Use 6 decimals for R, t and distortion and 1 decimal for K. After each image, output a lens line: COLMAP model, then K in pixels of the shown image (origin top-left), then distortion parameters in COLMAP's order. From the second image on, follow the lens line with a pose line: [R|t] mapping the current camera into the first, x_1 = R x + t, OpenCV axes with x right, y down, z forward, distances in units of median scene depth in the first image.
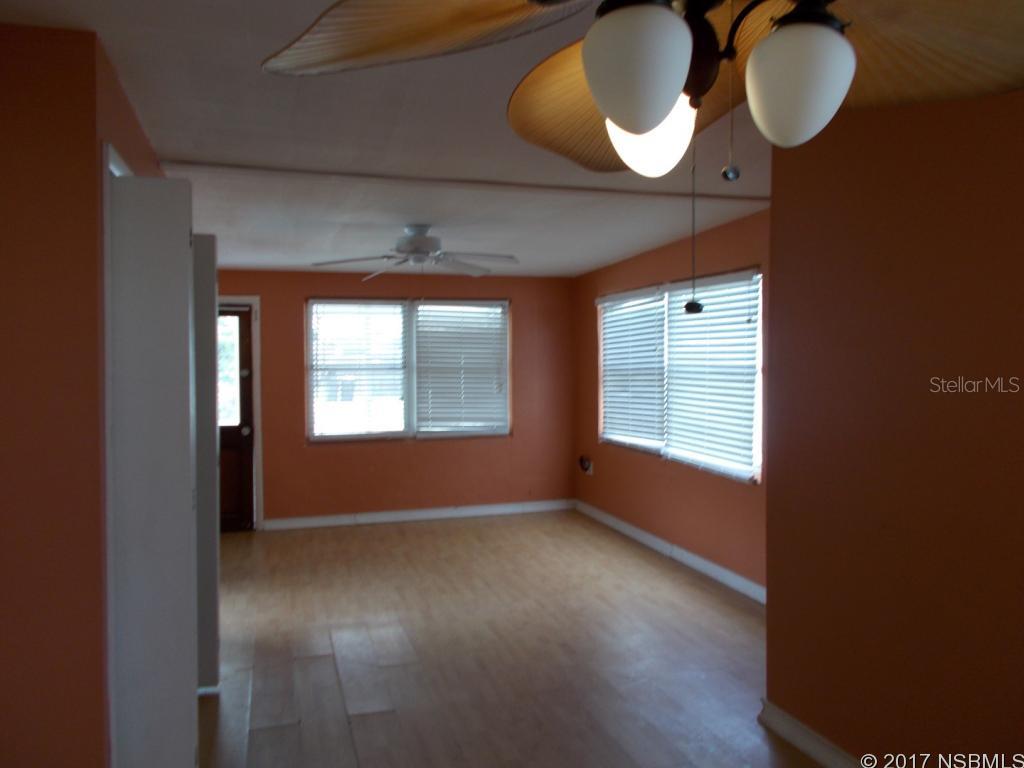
lens RADIAL K [[794.9, 0, 512.0], [0, 794.9, 384.0], [0, 0, 1]] dist [0.028650, -0.034338]
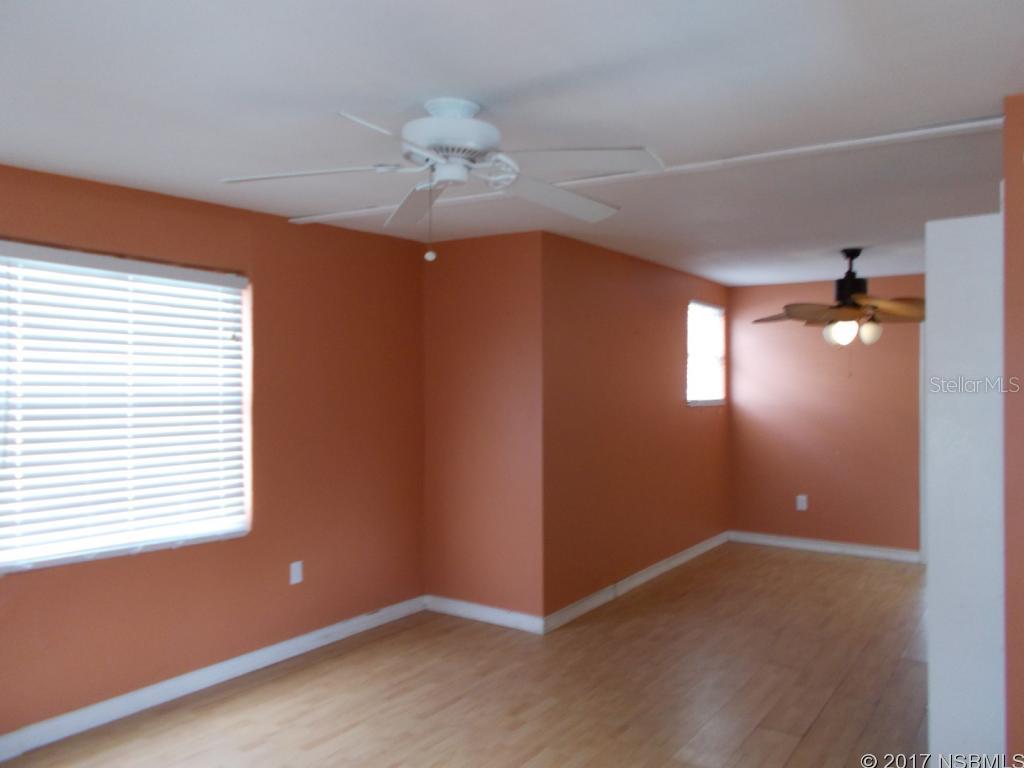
lens RADIAL K [[794.9, 0, 512.0], [0, 794.9, 384.0], [0, 0, 1]] dist [0.028650, -0.034338]
pose [[-0.638626, -0.000883, 0.769517, -0.514975], [0.022111, 0.999565, 0.019497, -0.042172], [-0.769199, 0.029466, -0.638329, 1.316196]]
